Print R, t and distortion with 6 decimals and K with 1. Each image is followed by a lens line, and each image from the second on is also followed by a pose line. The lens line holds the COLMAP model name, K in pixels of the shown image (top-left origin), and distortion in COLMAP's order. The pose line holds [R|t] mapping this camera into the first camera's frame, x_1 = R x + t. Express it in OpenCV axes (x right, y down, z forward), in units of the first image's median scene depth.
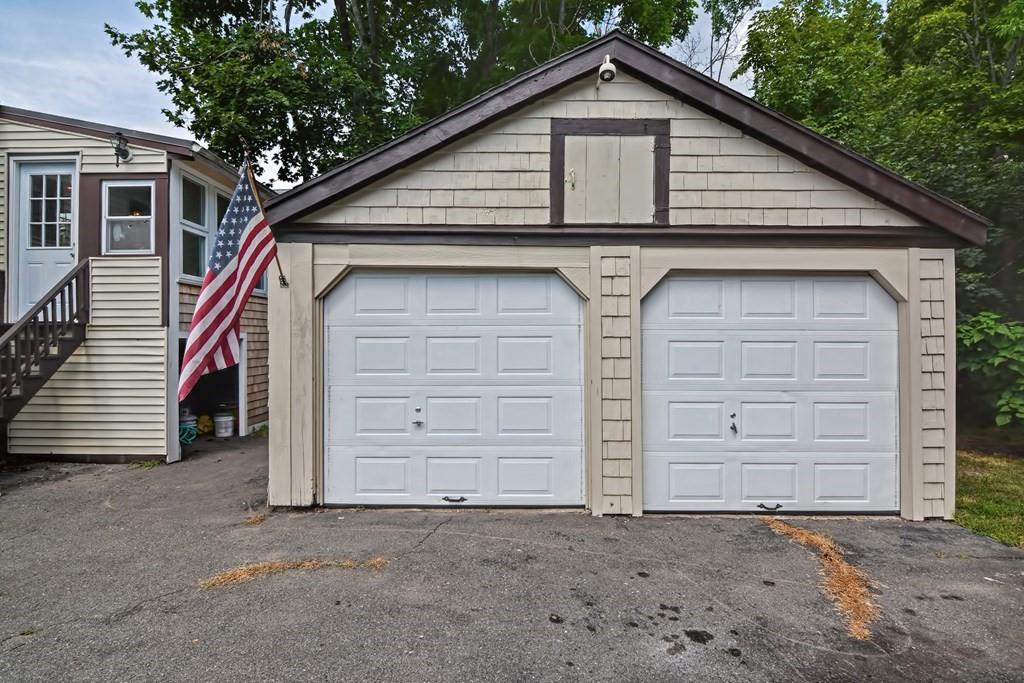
lens RADIAL K [[505.3, 0, 508.0], [0, 505.3, 340.8], [0, 0, 1]] dist [-0.003315, -0.014153]
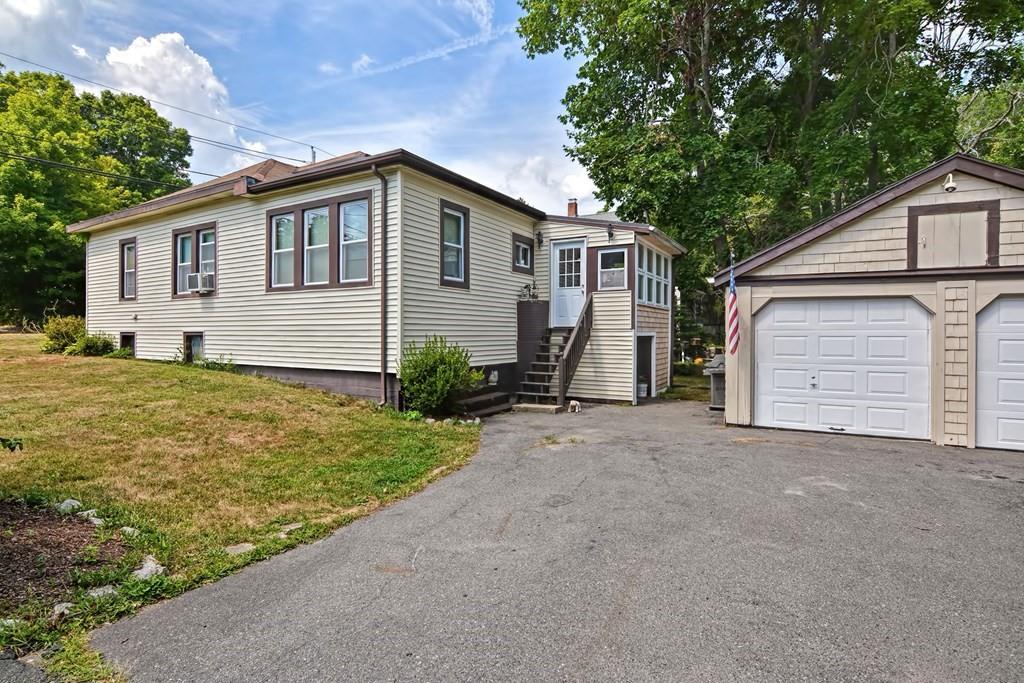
lens RADIAL K [[505.3, 0, 508.0], [0, 505.3, 340.8], [0, 0, 1]] dist [-0.003315, -0.014153]
pose [[0.862064, 0.008021, -0.506736, -0.210368], [-0.001636, 0.999914, 0.013043, -0.013514], [0.506797, -0.010415, 0.862003, -1.088159]]
